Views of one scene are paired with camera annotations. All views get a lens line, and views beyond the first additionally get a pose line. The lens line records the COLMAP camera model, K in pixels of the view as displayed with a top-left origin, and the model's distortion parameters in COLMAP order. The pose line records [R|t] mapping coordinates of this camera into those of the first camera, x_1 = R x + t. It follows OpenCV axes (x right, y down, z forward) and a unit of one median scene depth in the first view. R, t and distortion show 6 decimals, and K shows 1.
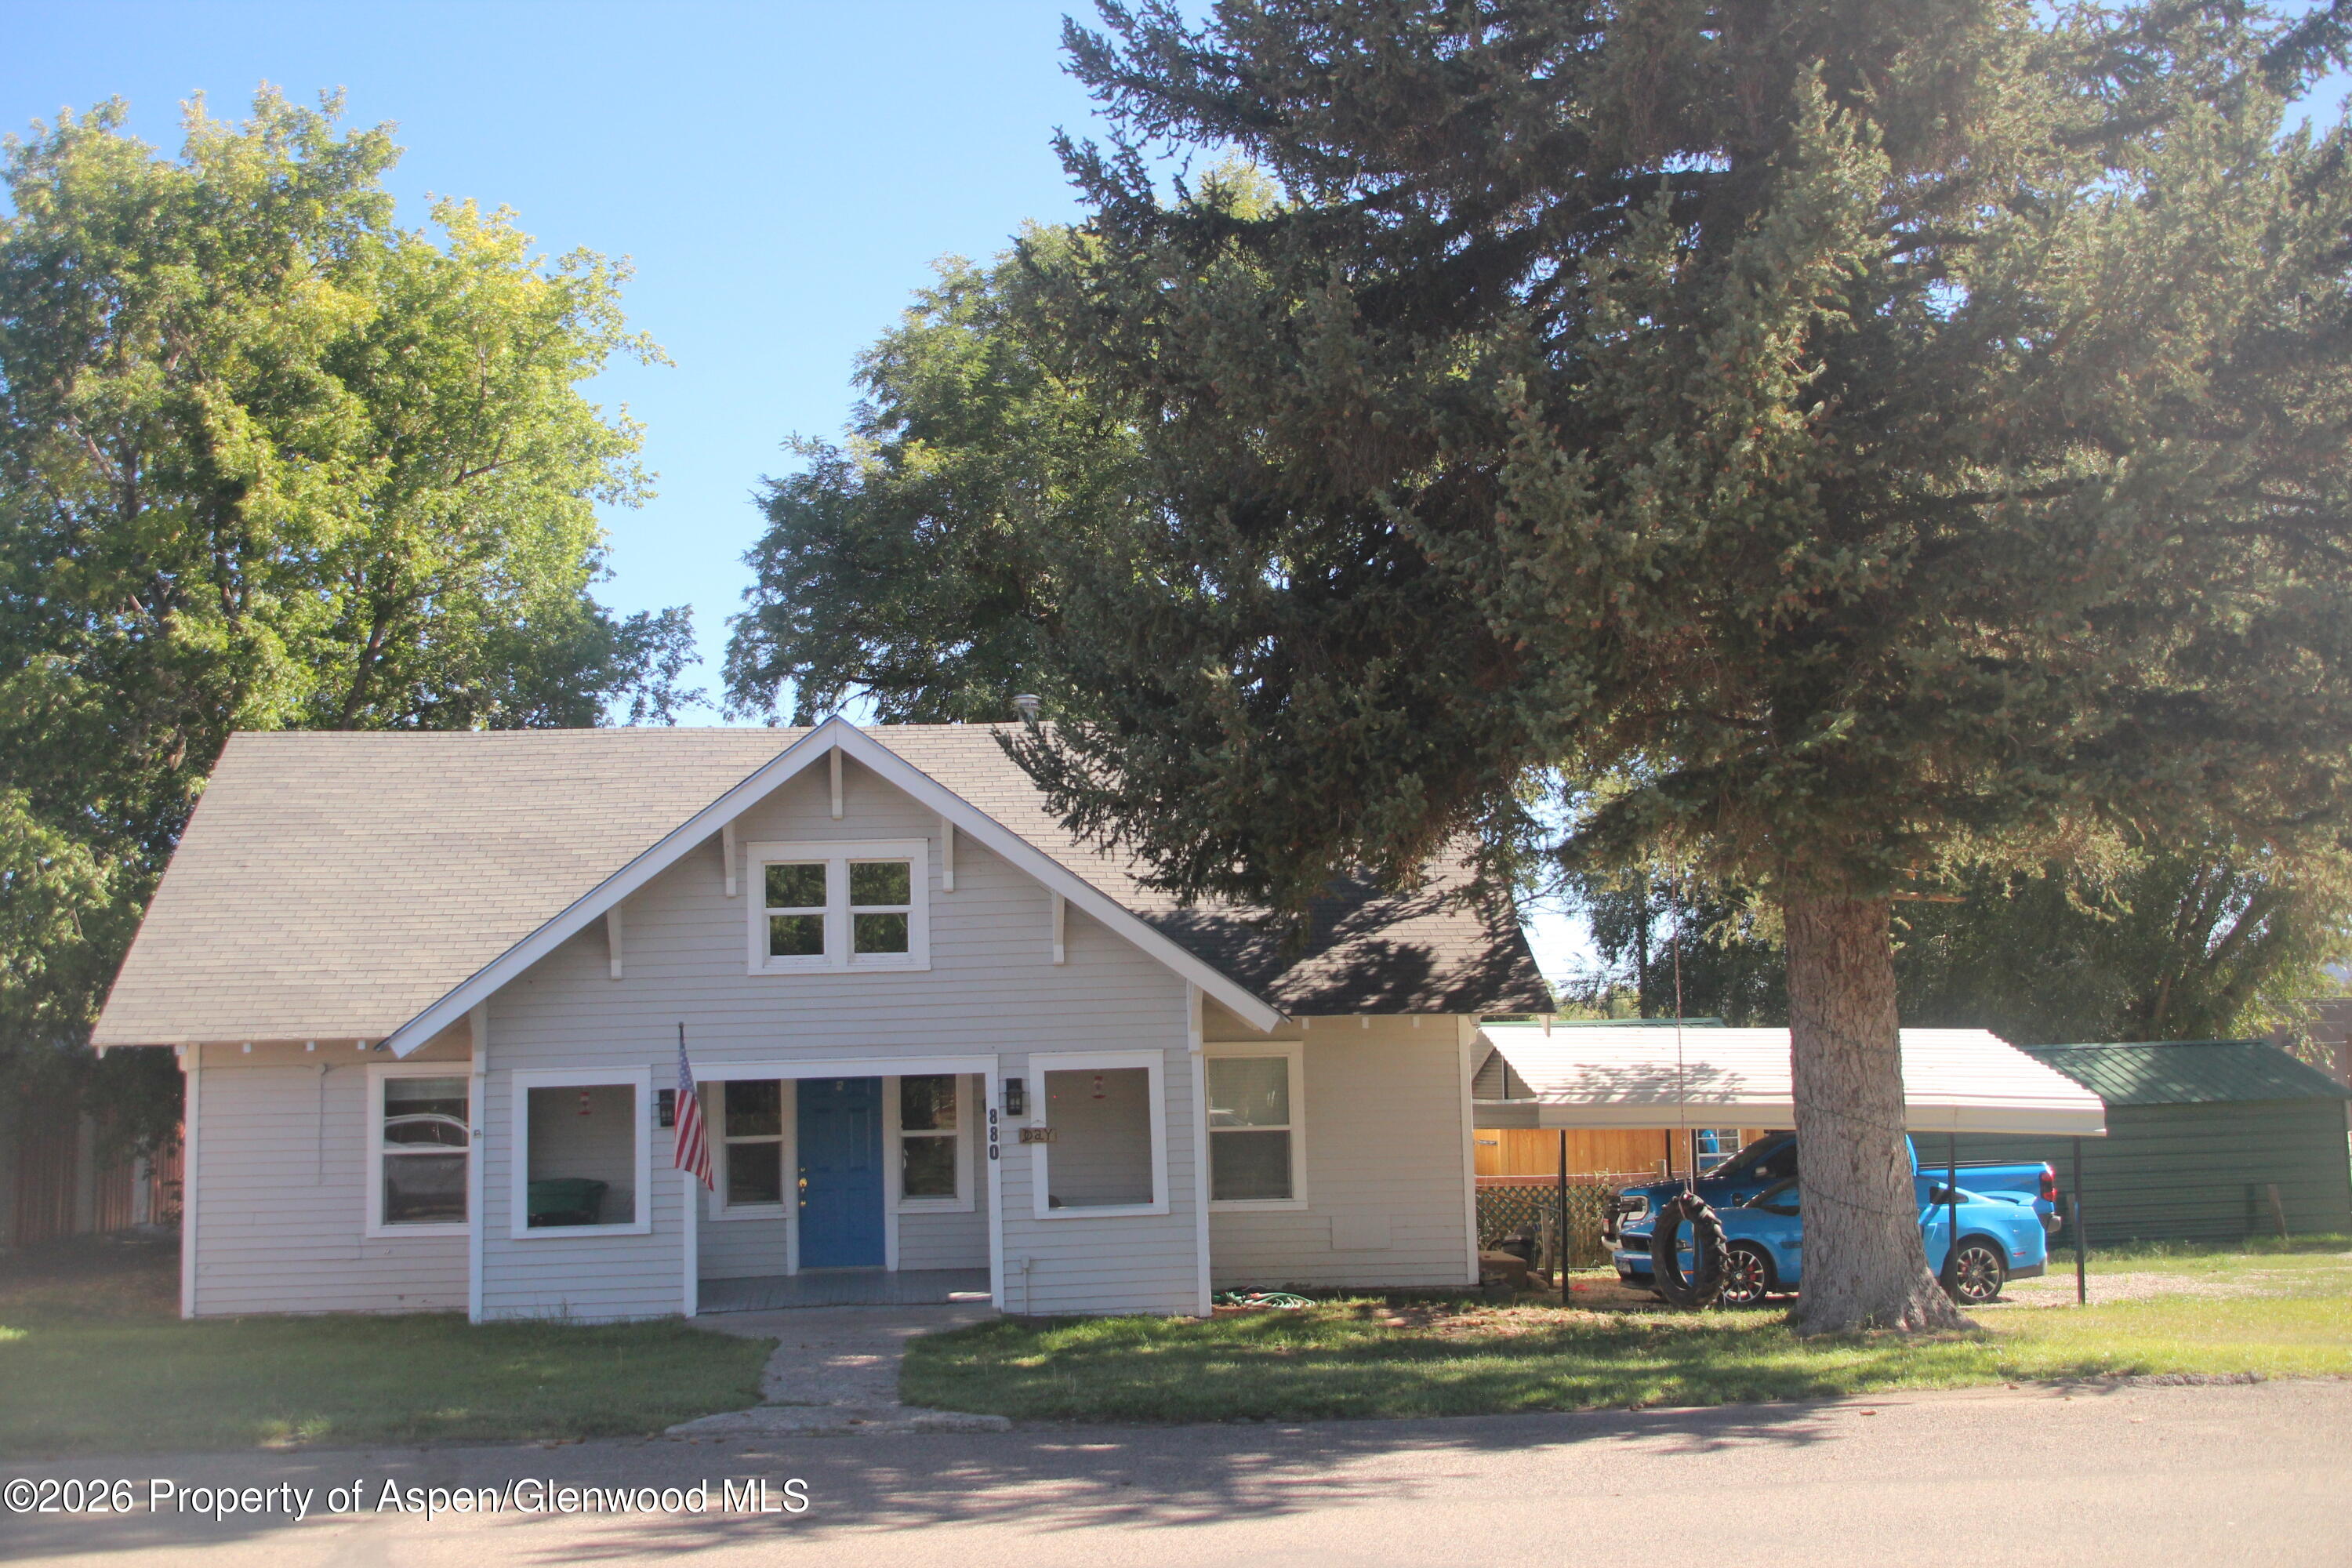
lens RADIAL K [[2268.5, 0, 1176.0], [0, 2268.5, 784.0], [0, 0, 1]] dist [-0.047908, 0.071796]
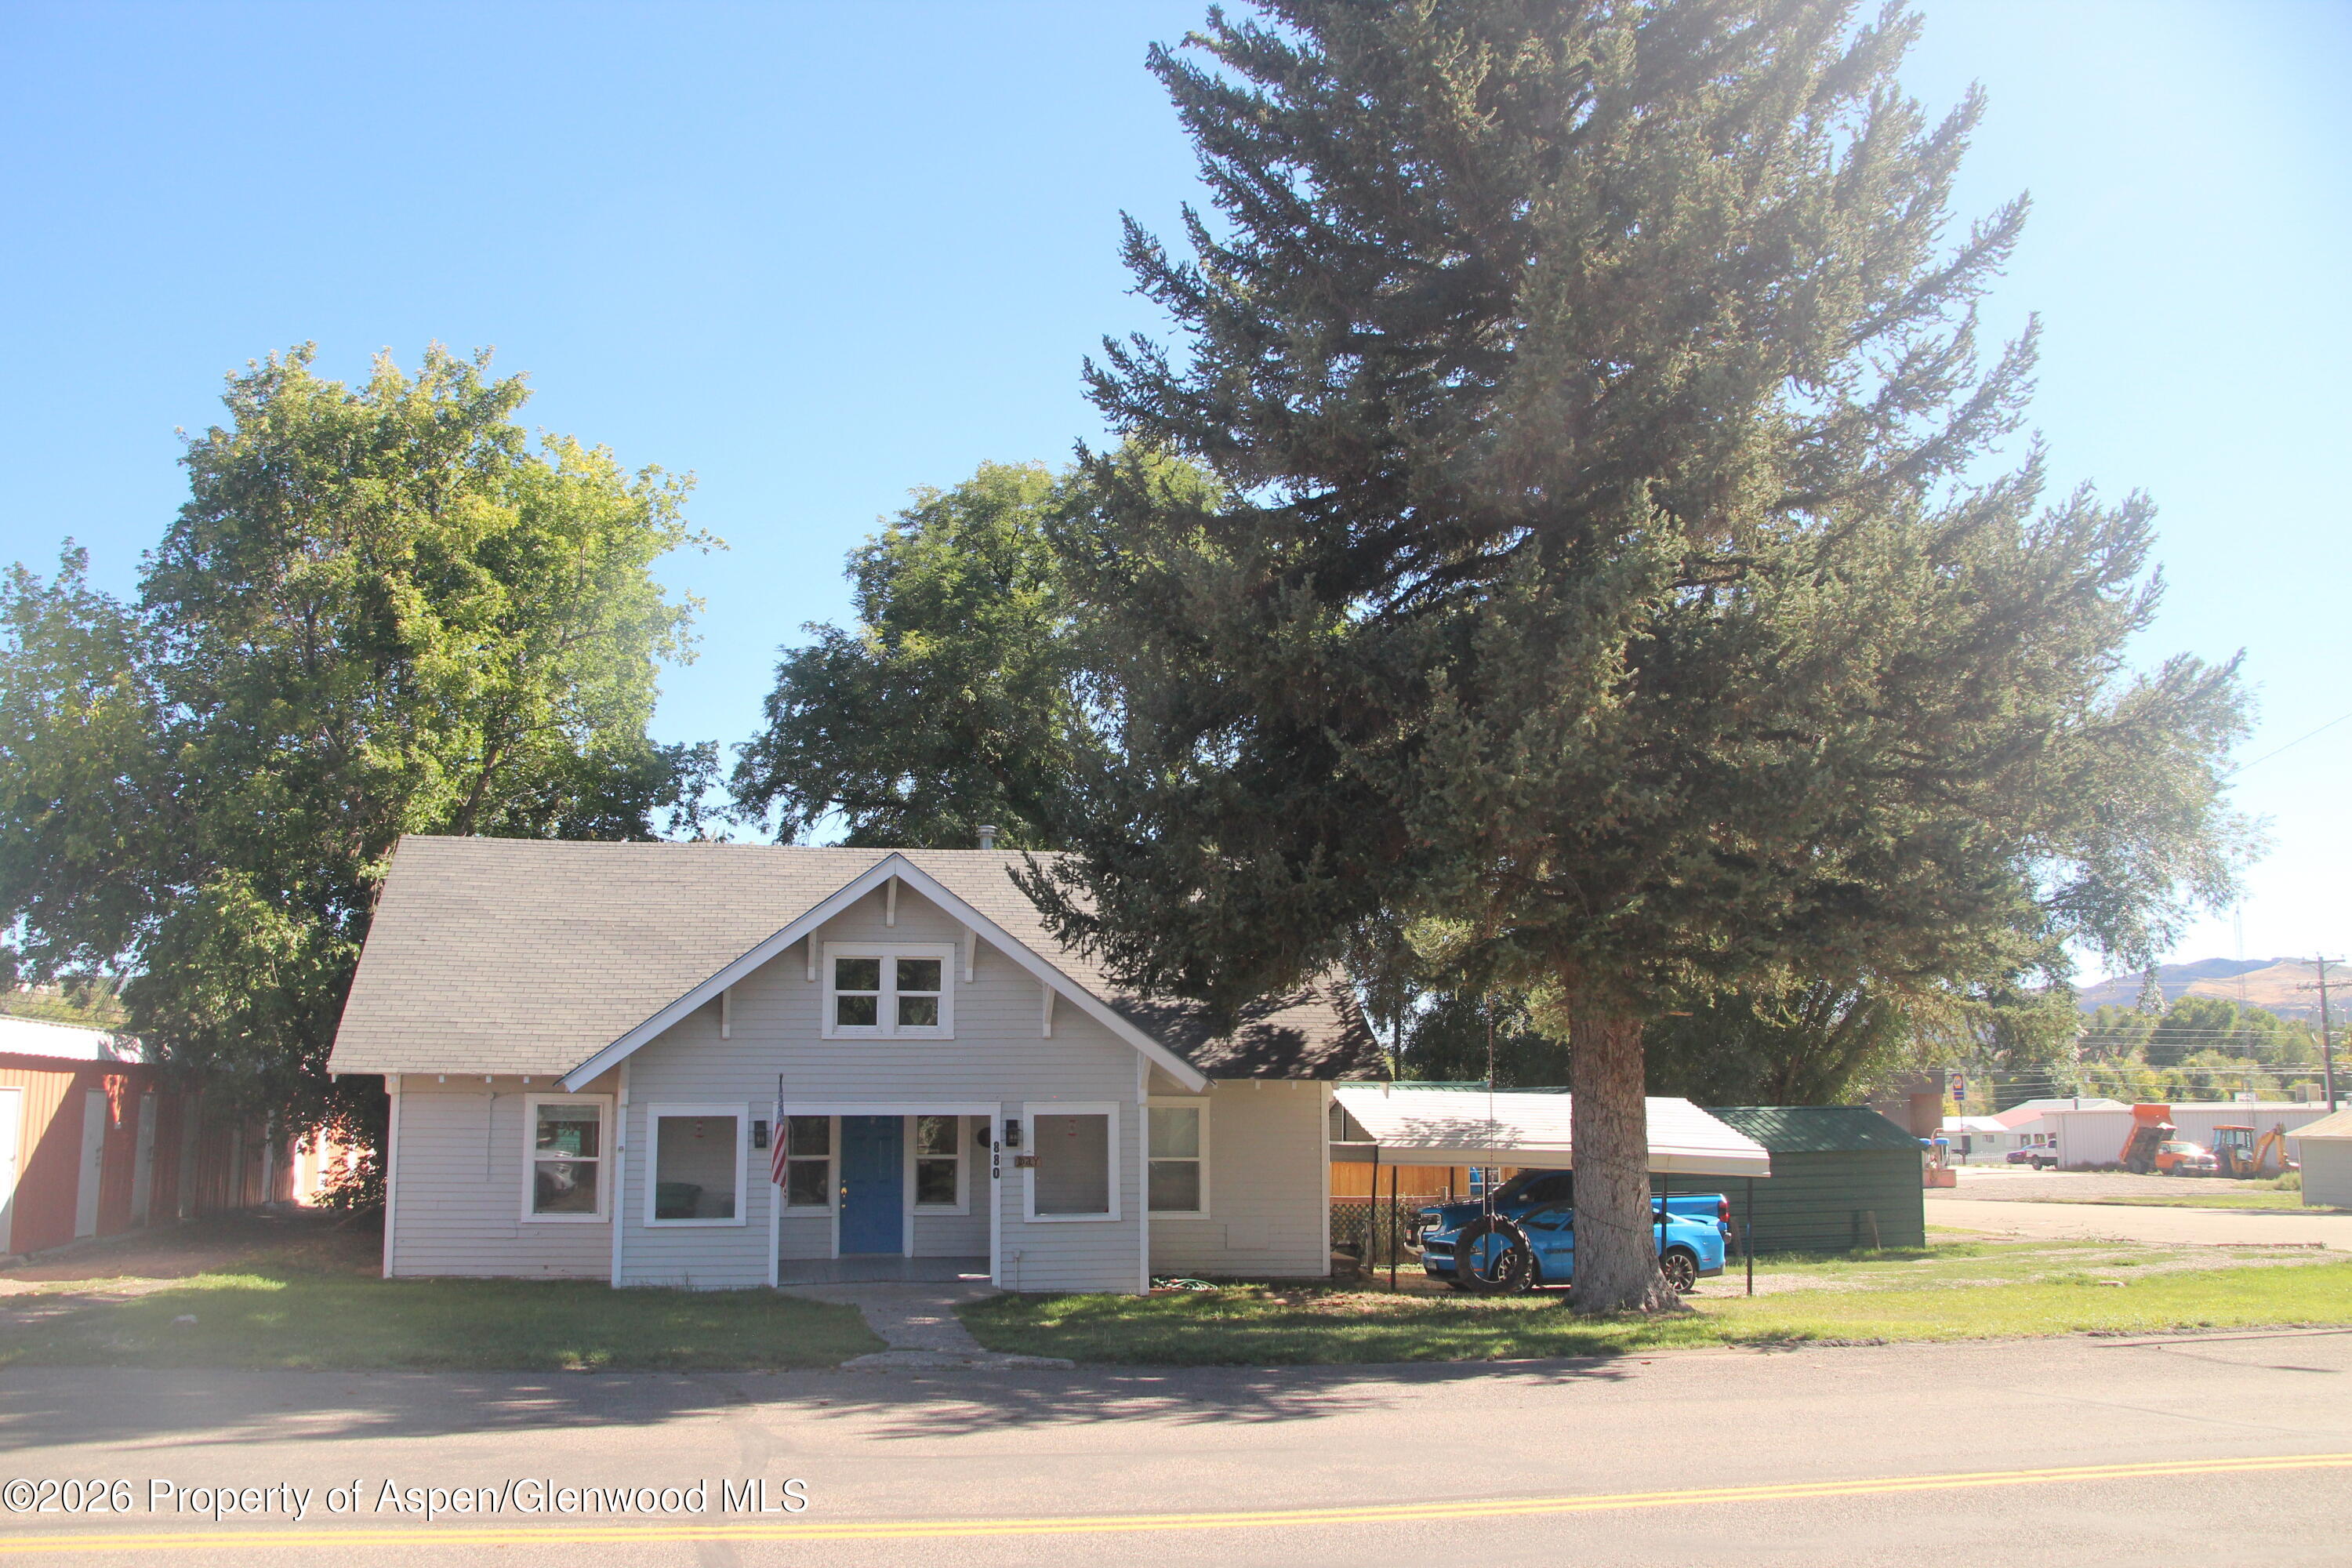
lens RADIAL K [[1901.6, 0, 1113.3], [0, 1901.6, 815.5], [0, 0, 1]] dist [-0.095893, 0.004181]
pose [[0.996064, 0.039858, 0.079174, -0.107492], [-0.038280, 0.999039, -0.021353, -0.032110], [-0.079949, 0.018238, 0.996632, -0.154259]]
